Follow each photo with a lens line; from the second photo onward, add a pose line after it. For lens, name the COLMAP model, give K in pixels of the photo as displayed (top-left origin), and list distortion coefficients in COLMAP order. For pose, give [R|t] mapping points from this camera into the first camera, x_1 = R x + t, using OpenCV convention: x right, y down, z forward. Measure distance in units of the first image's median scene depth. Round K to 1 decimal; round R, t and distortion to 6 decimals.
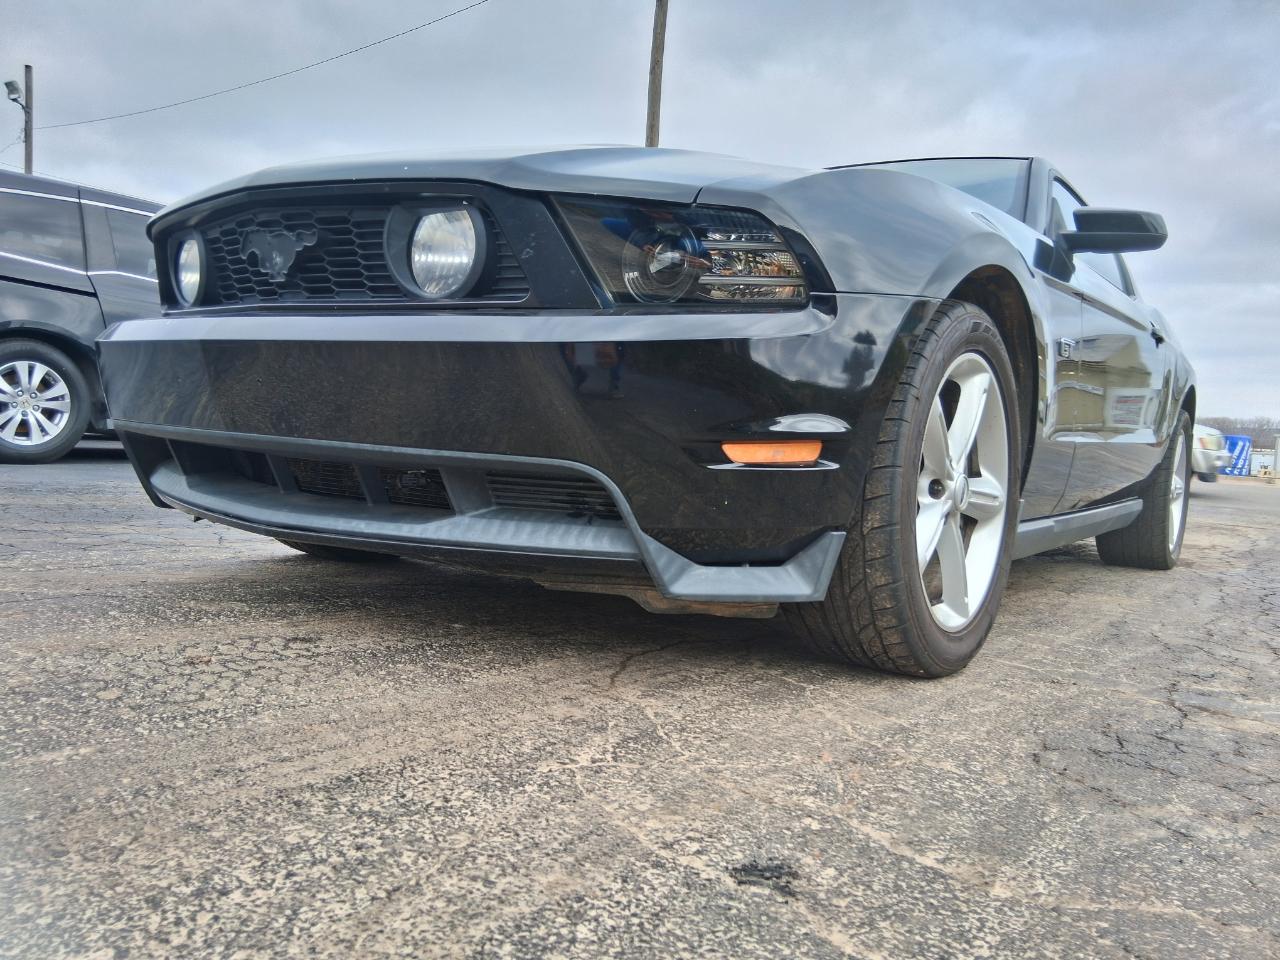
lens RADIAL K [[981.3, 0, 640.0], [0, 981.3, 480.0], [0, 0, 1]] dist [0.070937, -0.109185]
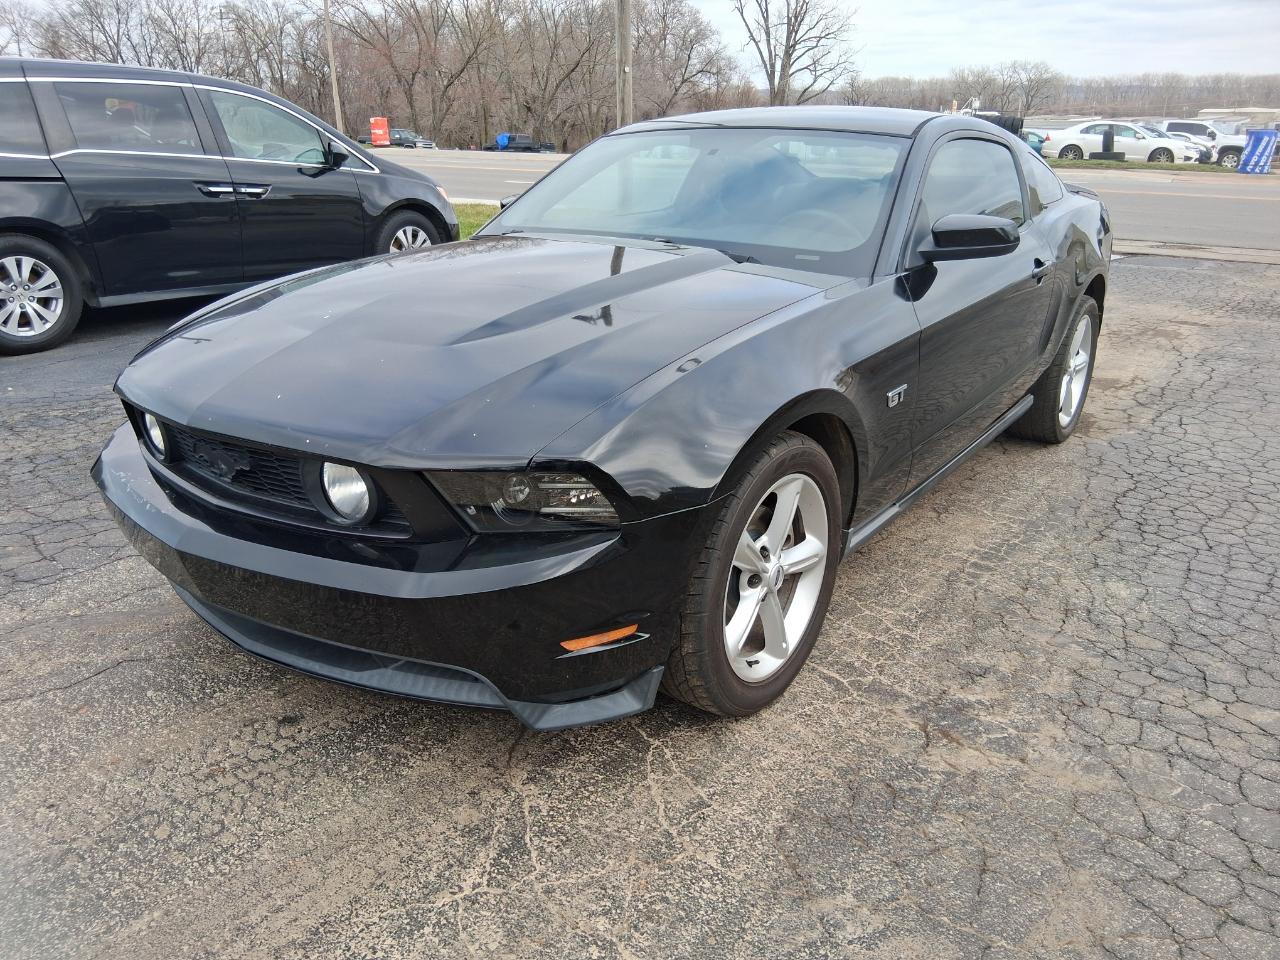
lens RADIAL K [[981.3, 0, 640.0], [0, 981.3, 480.0], [0, 0, 1]] dist [0.070937, -0.109185]
pose [[0.998340, -0.051386, -0.026027, 0.225514], [0.056708, 0.956067, 0.287610, -0.598635], [0.010104, -0.288608, 0.957394, -0.249129]]
